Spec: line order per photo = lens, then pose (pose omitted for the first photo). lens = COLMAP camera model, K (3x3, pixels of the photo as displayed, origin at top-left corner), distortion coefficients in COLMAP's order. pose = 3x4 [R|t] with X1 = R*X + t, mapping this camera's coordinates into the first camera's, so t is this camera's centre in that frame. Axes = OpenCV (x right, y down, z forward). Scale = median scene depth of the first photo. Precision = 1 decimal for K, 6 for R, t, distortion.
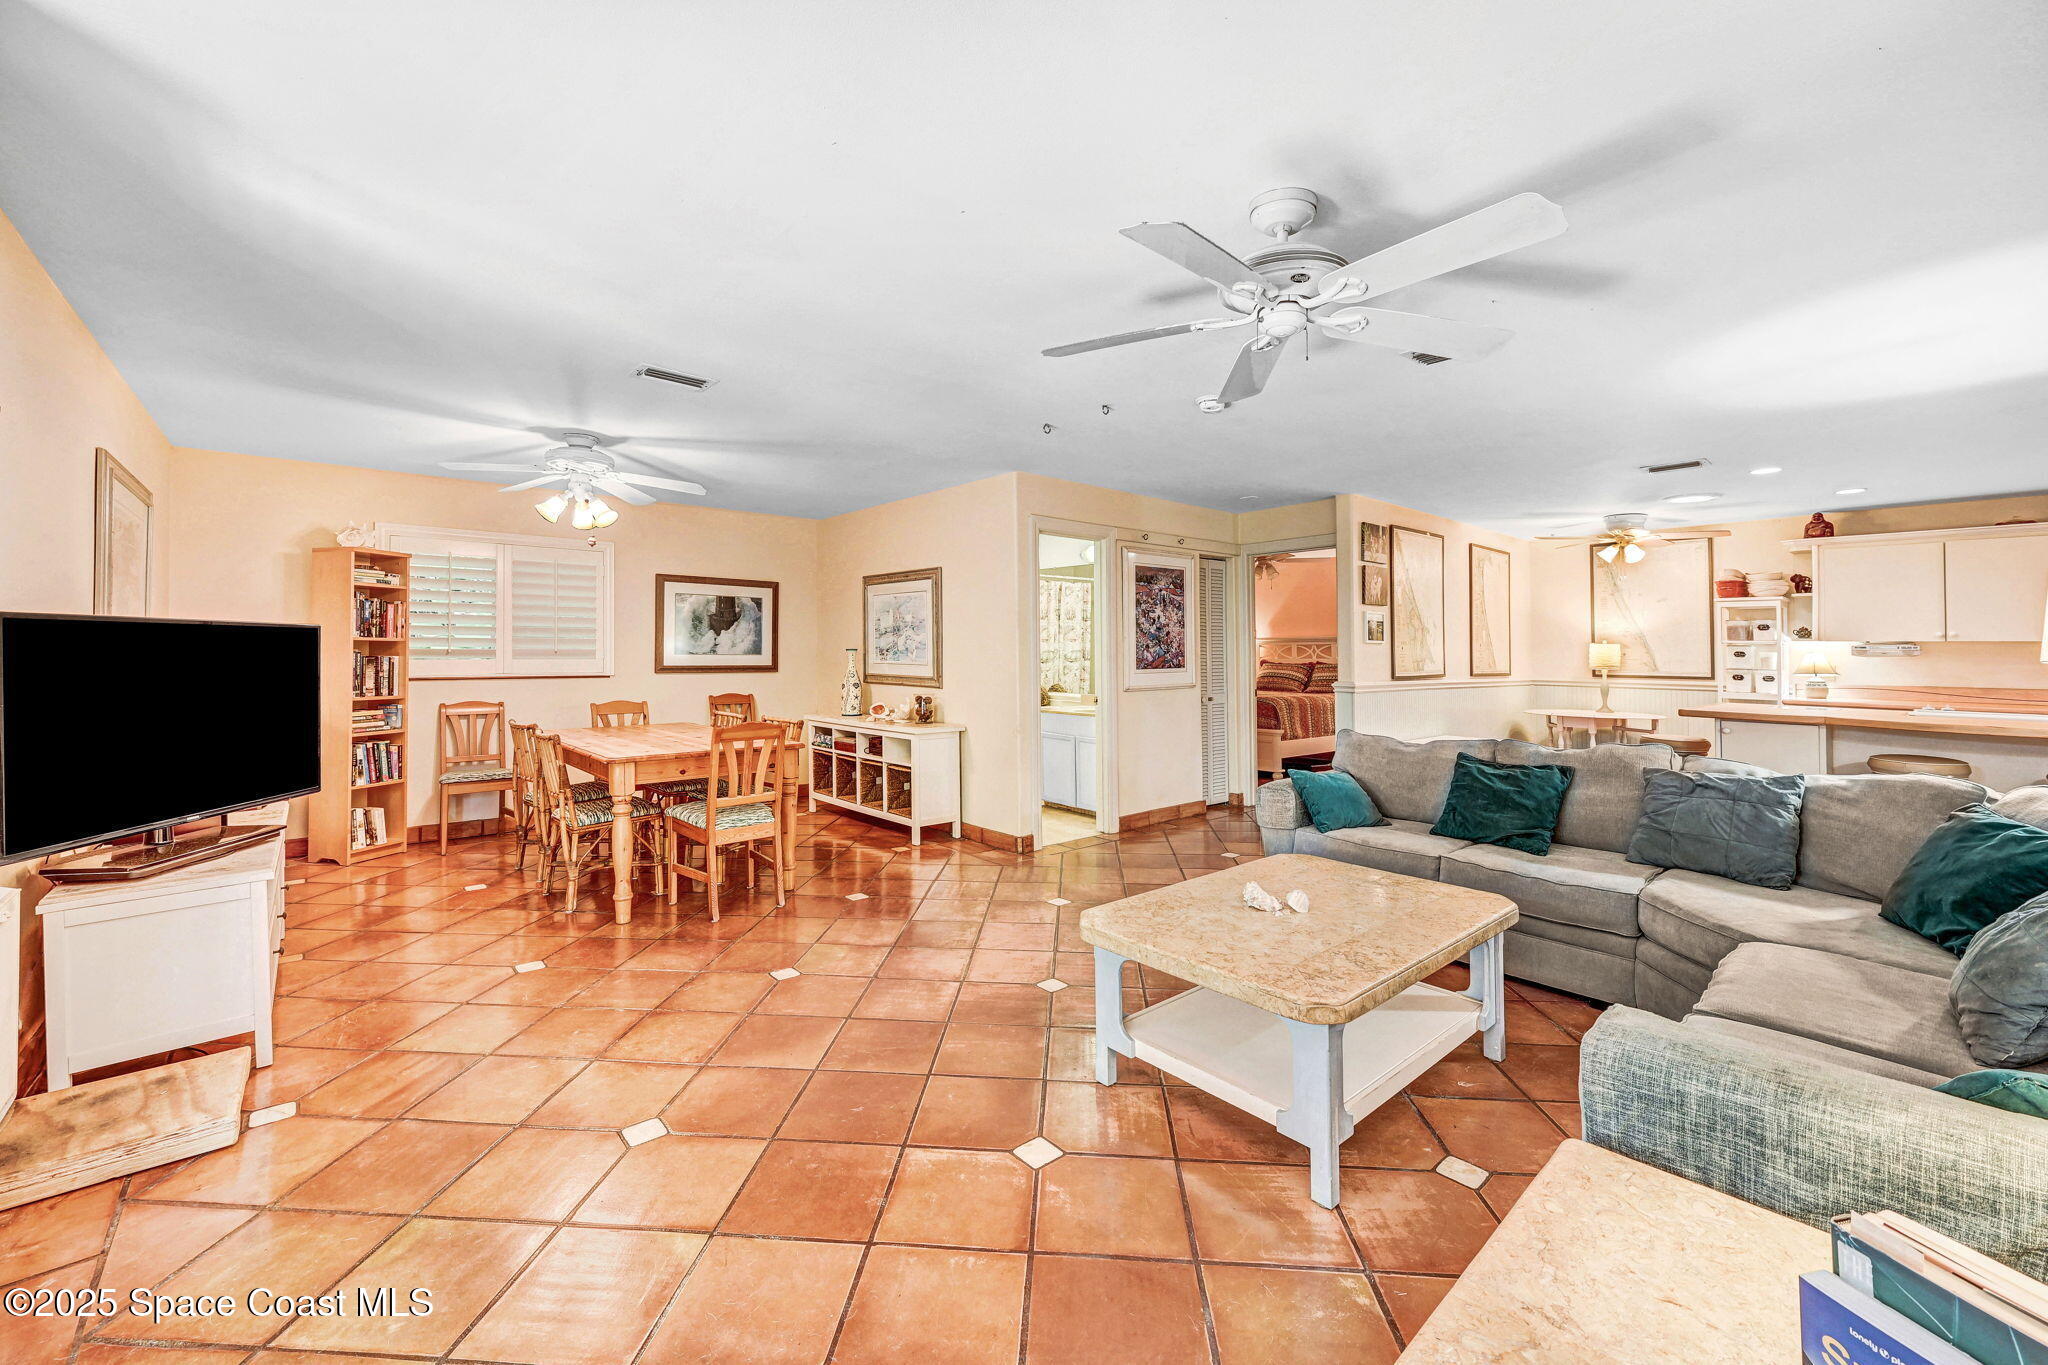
lens RADIAL K [[794.9, 0, 1022.4], [0, 794.9, 650.2], [0, 0, 1]] dist [-0.004060, 0.000044]
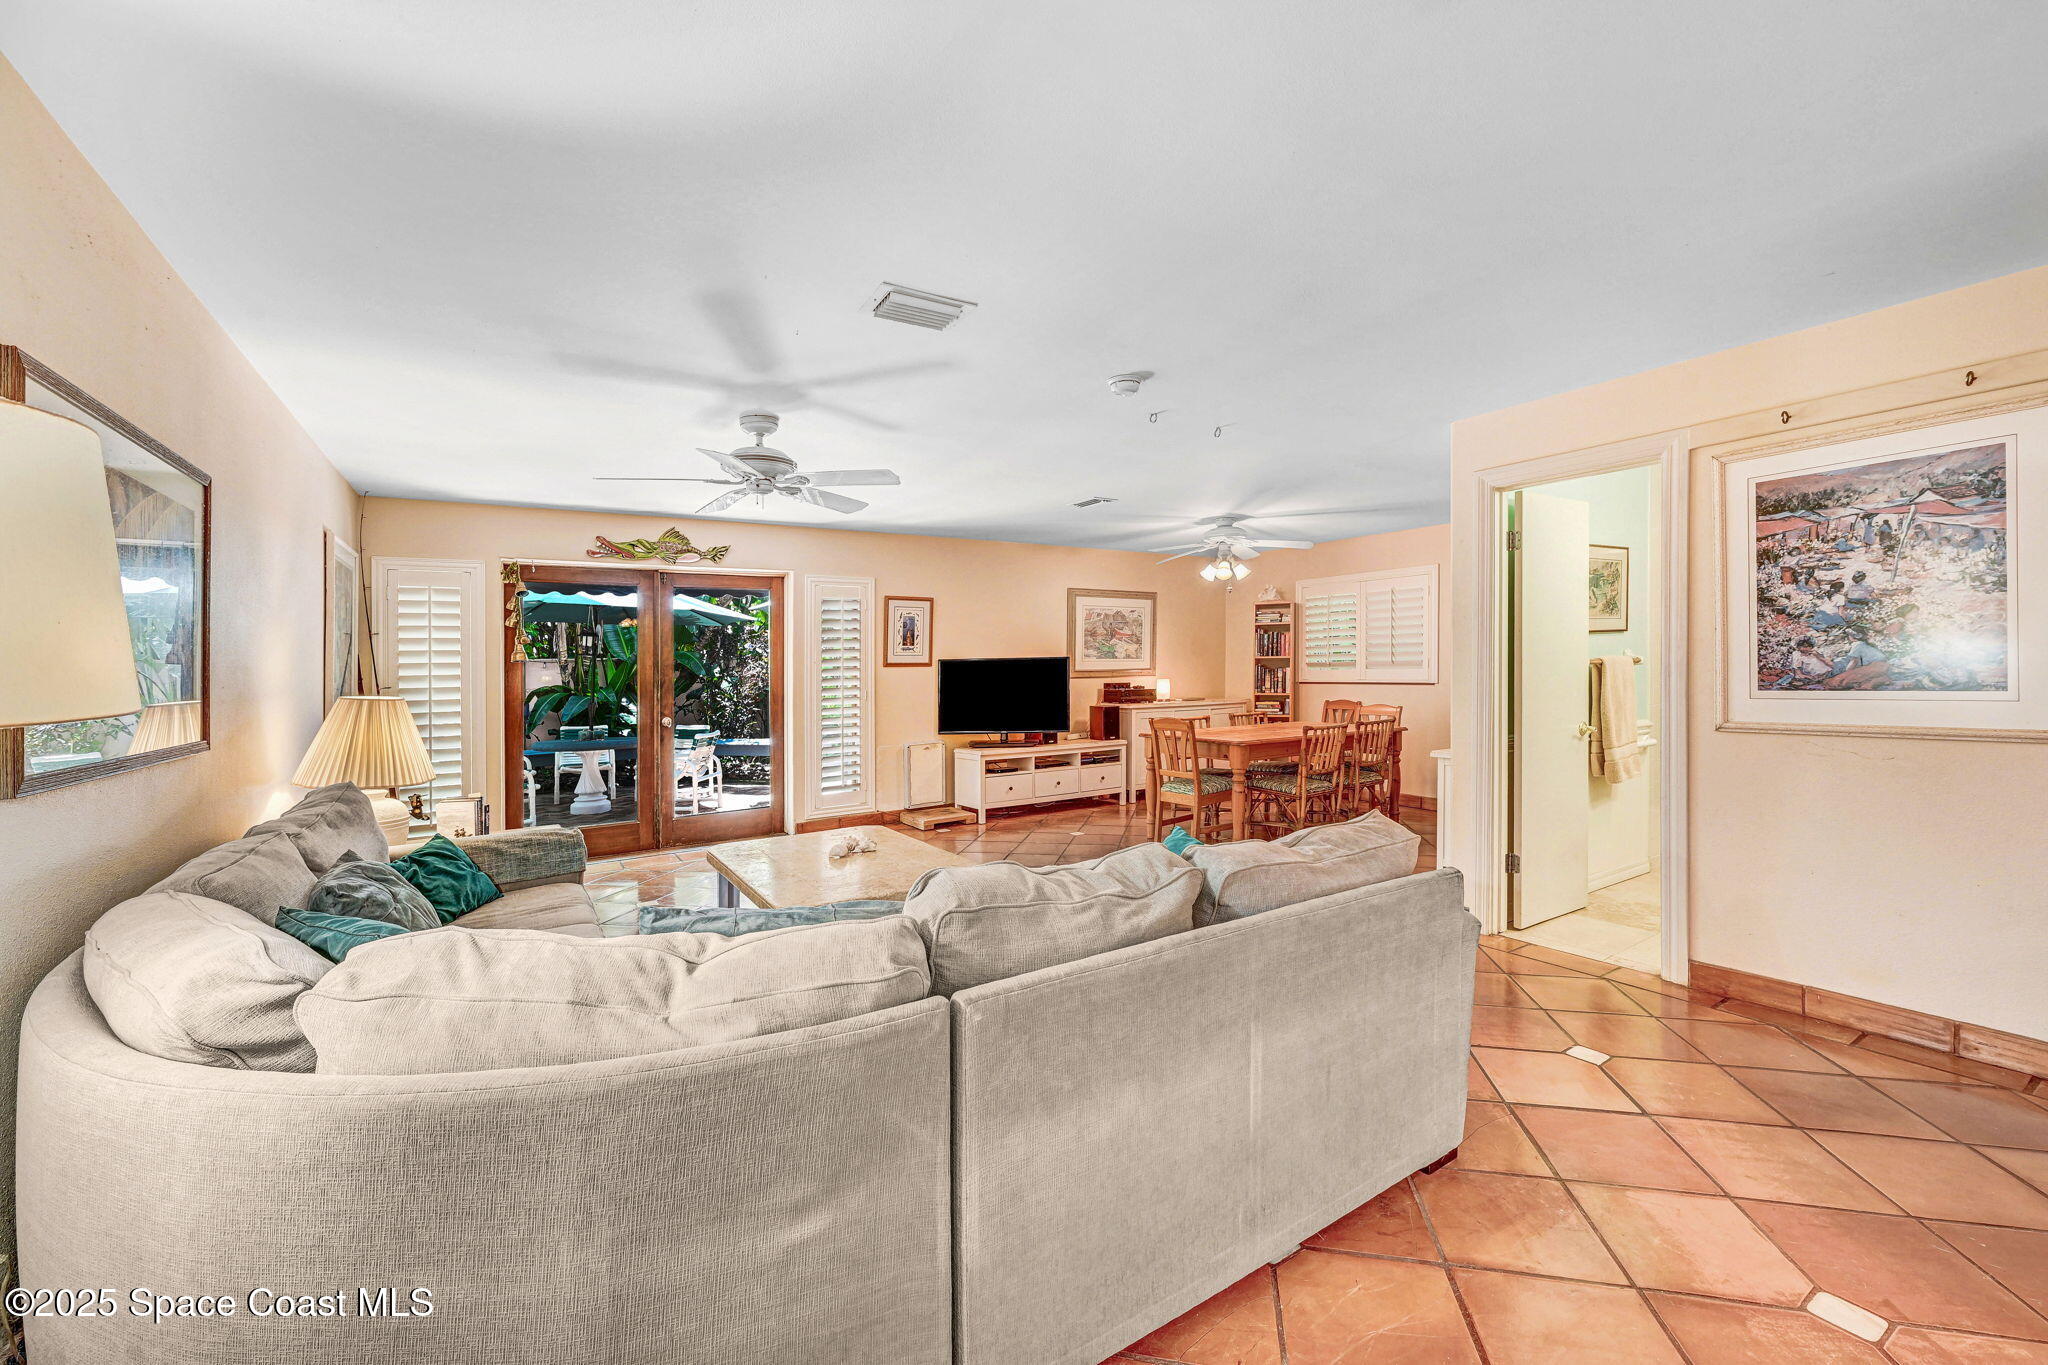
lens RADIAL K [[794.9, 0, 1016.1], [0, 794.9, 672.7], [0, 0, 1]] dist [-0.004060, 0.000044]
pose [[-0.129533, 0.005230, -0.991561, 0.691299], [0.018609, 0.999823, 0.002842, 0.002880], [0.991400, -0.018084, -0.129607, 0.591537]]
